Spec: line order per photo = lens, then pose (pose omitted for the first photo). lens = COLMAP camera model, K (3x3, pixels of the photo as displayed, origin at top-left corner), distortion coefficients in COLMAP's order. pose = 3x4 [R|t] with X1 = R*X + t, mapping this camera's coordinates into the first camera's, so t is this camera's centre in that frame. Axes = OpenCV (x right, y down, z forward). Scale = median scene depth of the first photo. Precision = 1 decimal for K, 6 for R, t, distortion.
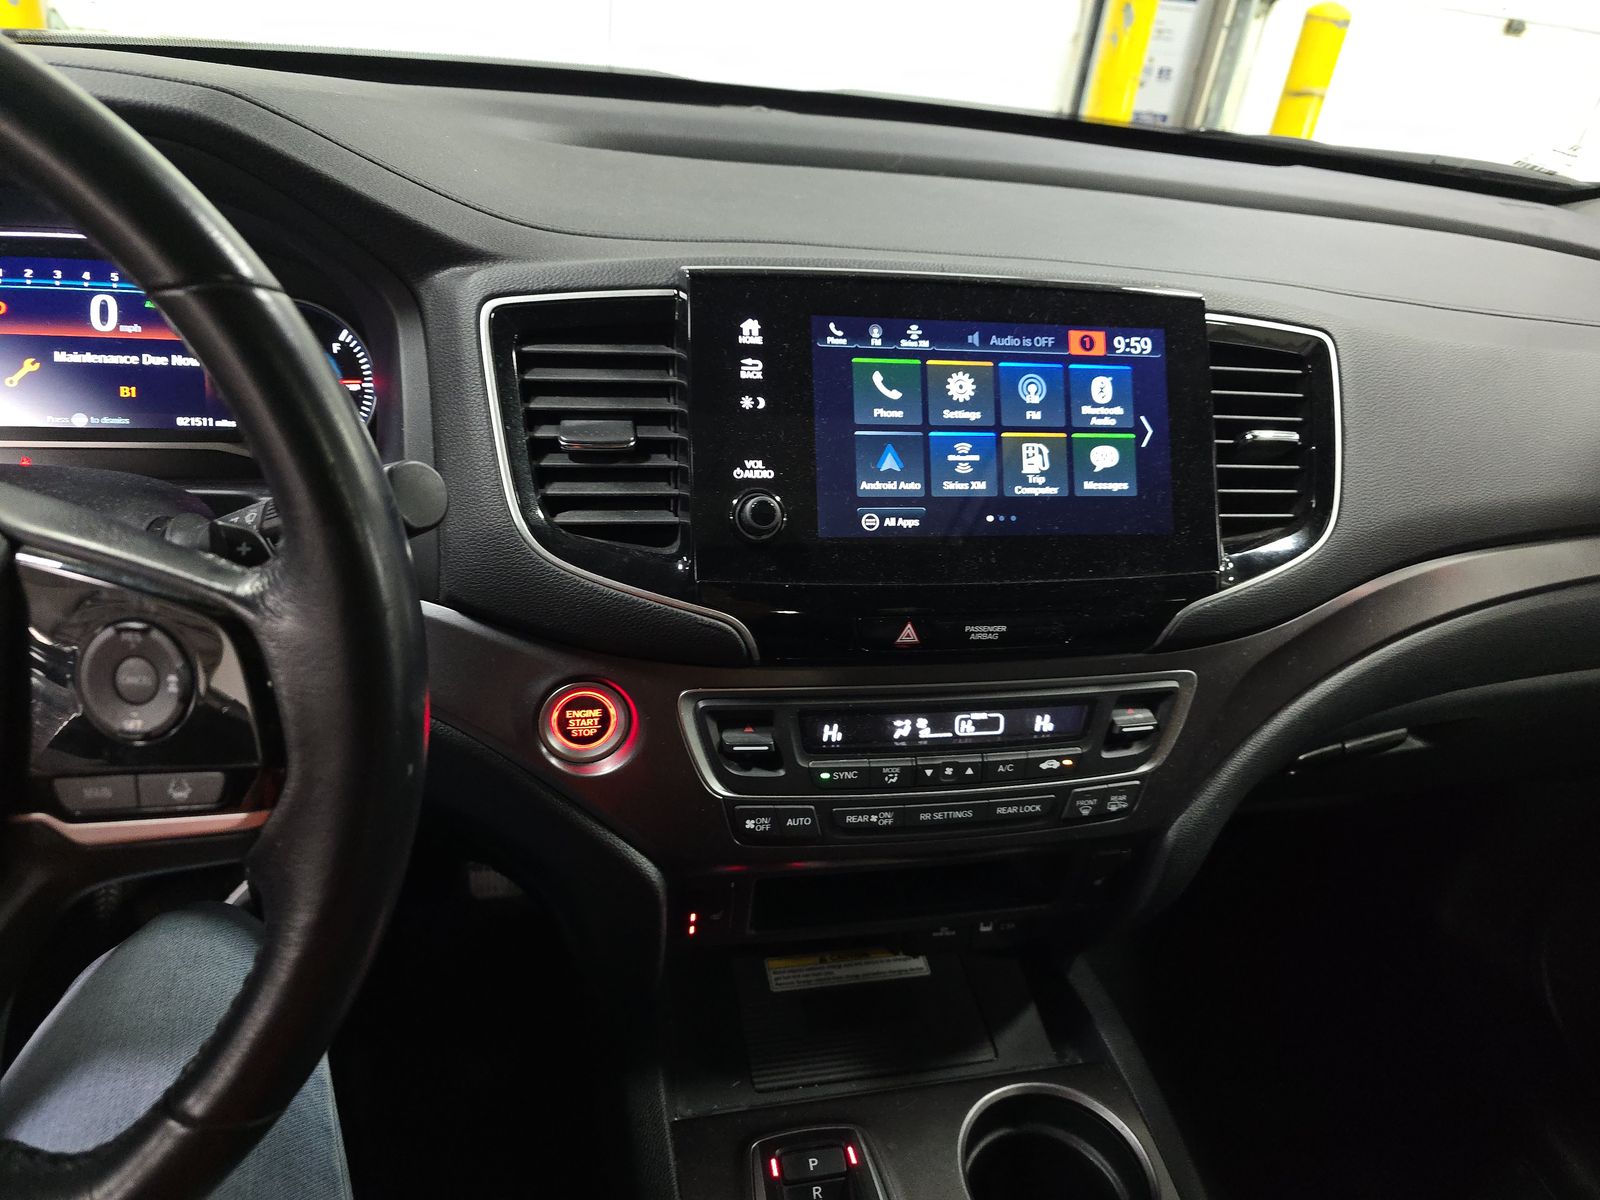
lens RADIAL K [[1046.4, 0, 799.7], [0, 1046.4, 607.3], [0, 0, 1]] dist [0.121452, -0.148946]
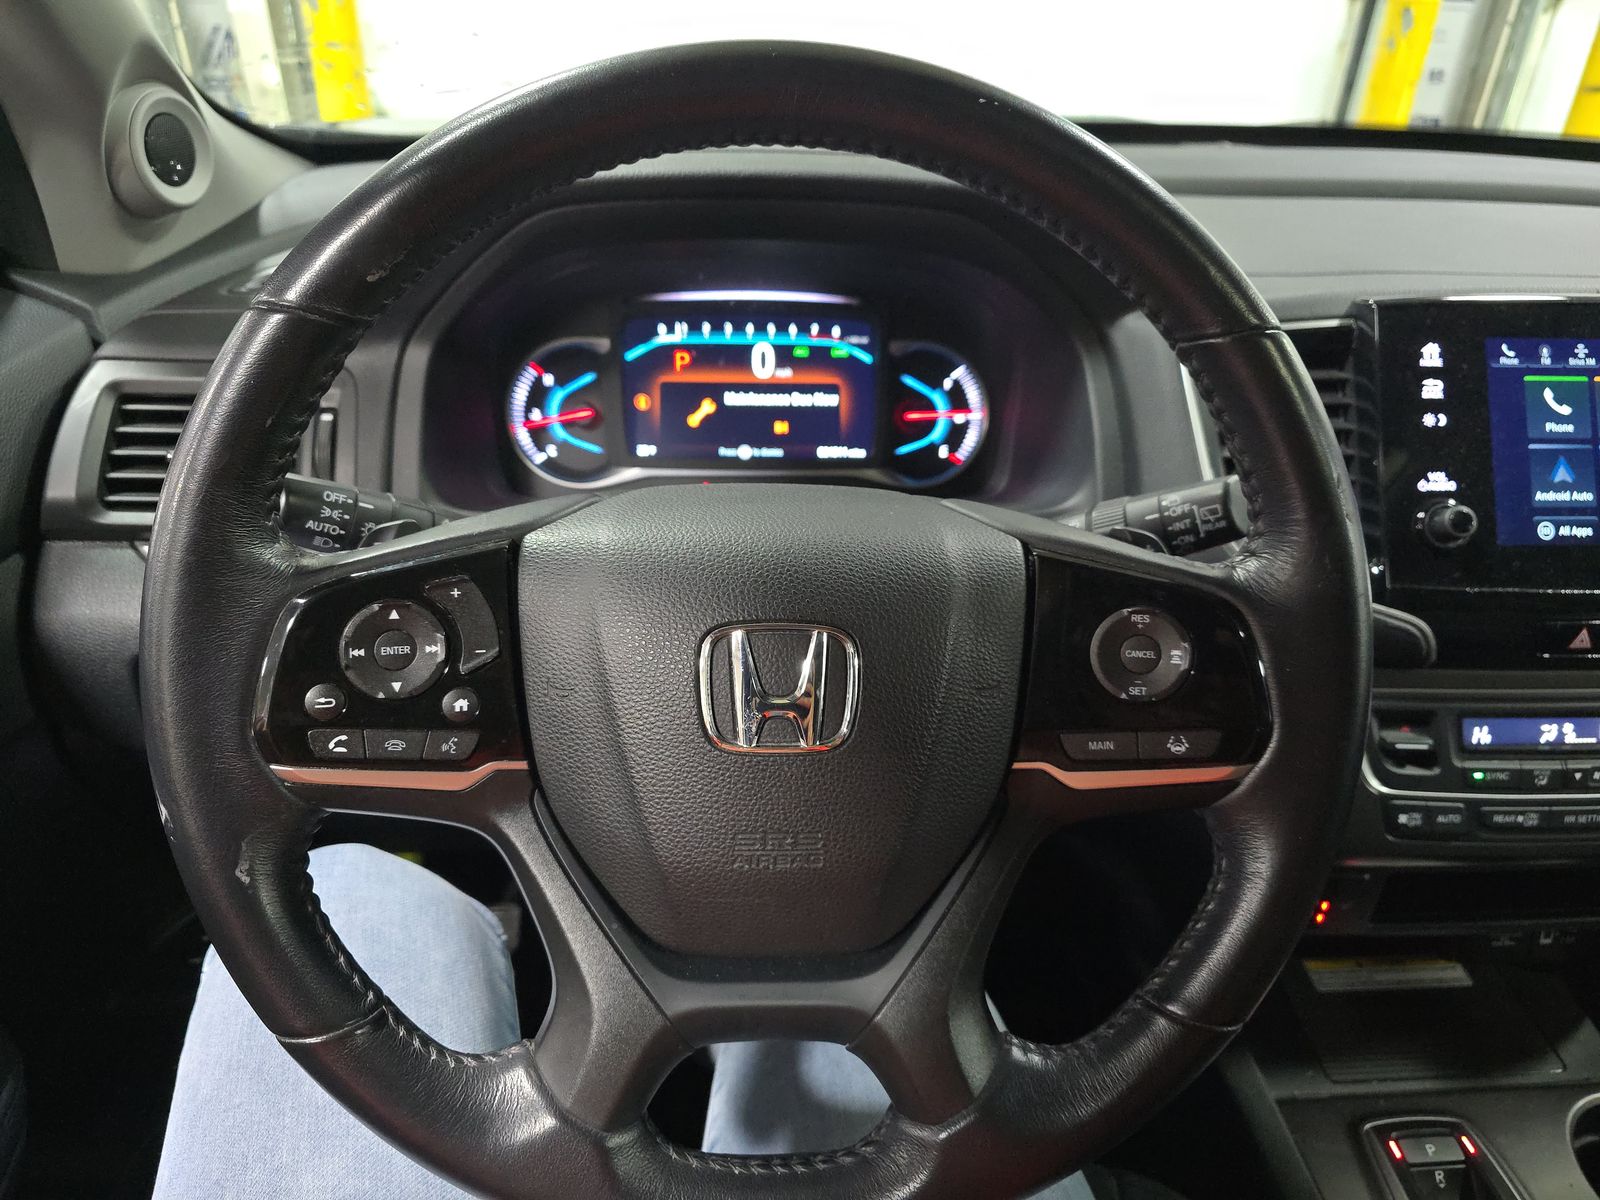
lens RADIAL K [[1069.5, 0, 800.0], [0, 1069.5, 600.0], [0, 0, 1]] dist [0.048271, -0.047085]
pose [[0.987791, 0.006695, -0.155638, -0.468809], [-0.011535, 0.999477, -0.030213, 0.026604], [0.155354, 0.031640, 0.987352, -0.166013]]
